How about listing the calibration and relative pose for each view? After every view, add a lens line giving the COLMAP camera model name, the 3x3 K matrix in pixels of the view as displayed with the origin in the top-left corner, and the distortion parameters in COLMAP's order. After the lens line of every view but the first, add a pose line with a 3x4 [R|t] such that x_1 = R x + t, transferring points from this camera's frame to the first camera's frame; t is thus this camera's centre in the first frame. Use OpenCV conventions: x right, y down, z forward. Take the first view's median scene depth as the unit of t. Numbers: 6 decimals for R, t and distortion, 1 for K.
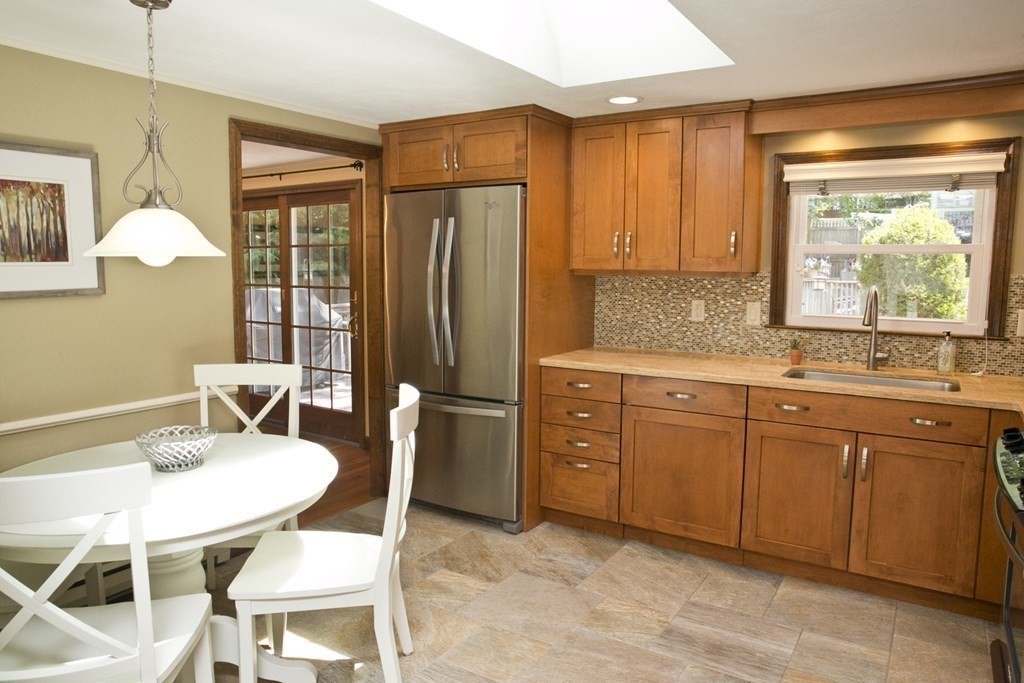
lens RADIAL K [[711.0, 0, 512.0], [0, 711.0, 341.5], [0, 0, 1]] dist [-0.114420, 0.083015]
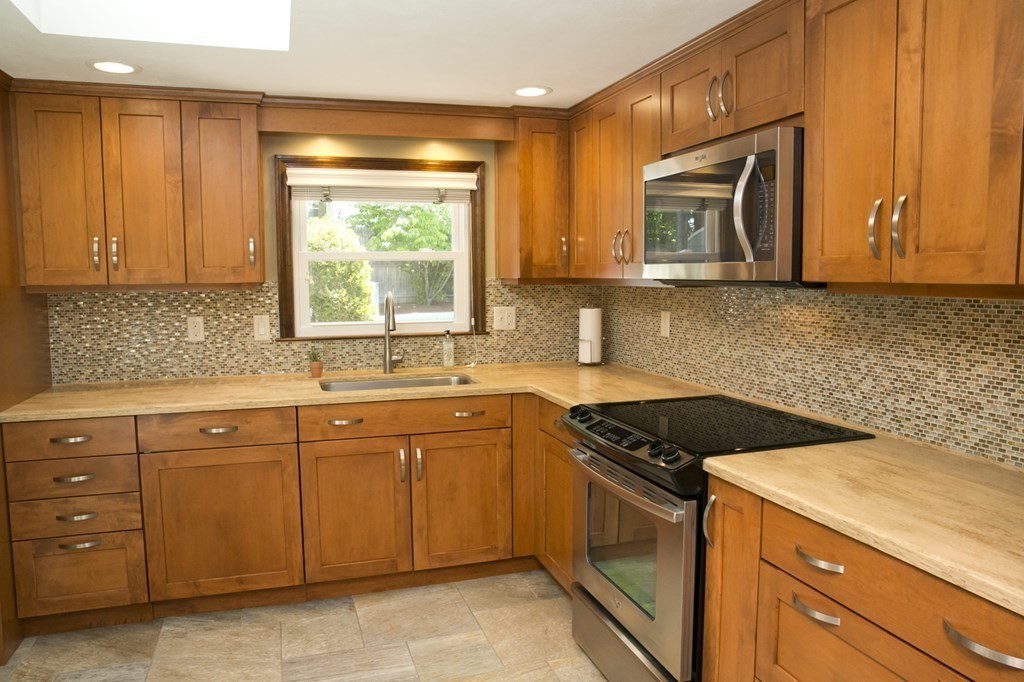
lens RADIAL K [[711.0, 0, 512.0], [0, 711.0, 341.0], [0, 0, 1]] dist [-0.114420, 0.083015]
pose [[0.624957, -0.085470, 0.775966, -0.174365], [0.095397, 0.994900, 0.032753, -0.022746], [-0.774808, 0.053556, 0.629924, 0.183902]]
